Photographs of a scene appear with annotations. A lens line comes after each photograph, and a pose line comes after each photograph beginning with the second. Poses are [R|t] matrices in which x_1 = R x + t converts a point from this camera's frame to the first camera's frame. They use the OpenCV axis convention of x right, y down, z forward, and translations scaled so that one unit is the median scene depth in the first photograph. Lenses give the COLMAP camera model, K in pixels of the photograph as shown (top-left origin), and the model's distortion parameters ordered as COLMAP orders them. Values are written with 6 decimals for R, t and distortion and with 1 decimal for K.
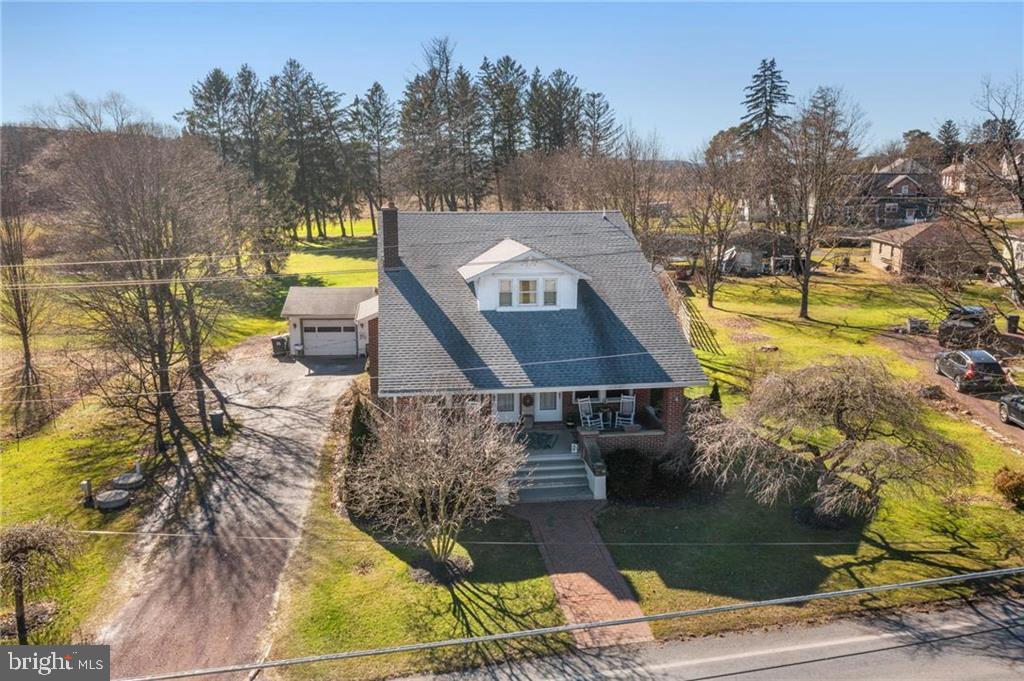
lens RADIAL K [[800.2, 0, 512.0], [0, 800.2, 340.5], [0, 0, 1]] dist [-0.001728, 0.007667]
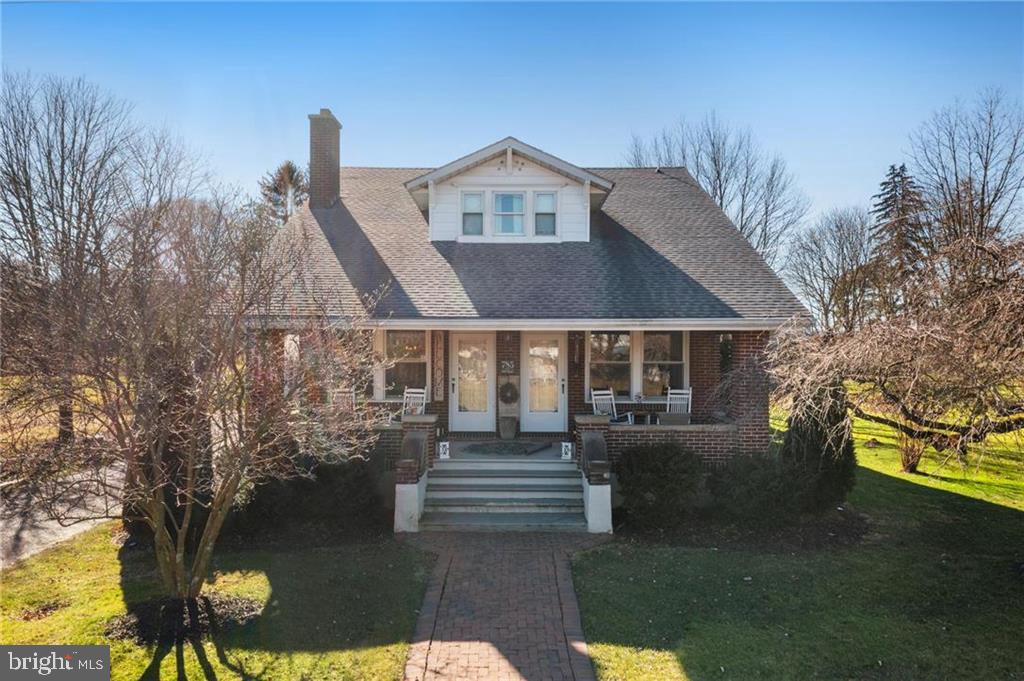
lens RADIAL K [[800.2, 0, 512.0], [0, 800.2, 340.5], [0, 0, 1]] dist [-0.001728, 0.007667]
pose [[0.988192, -0.001800, -0.153212, 0.117939], [-0.030062, 0.978219, -0.205385, 0.164478], [0.150245, 0.207566, 0.966614, 0.422008]]
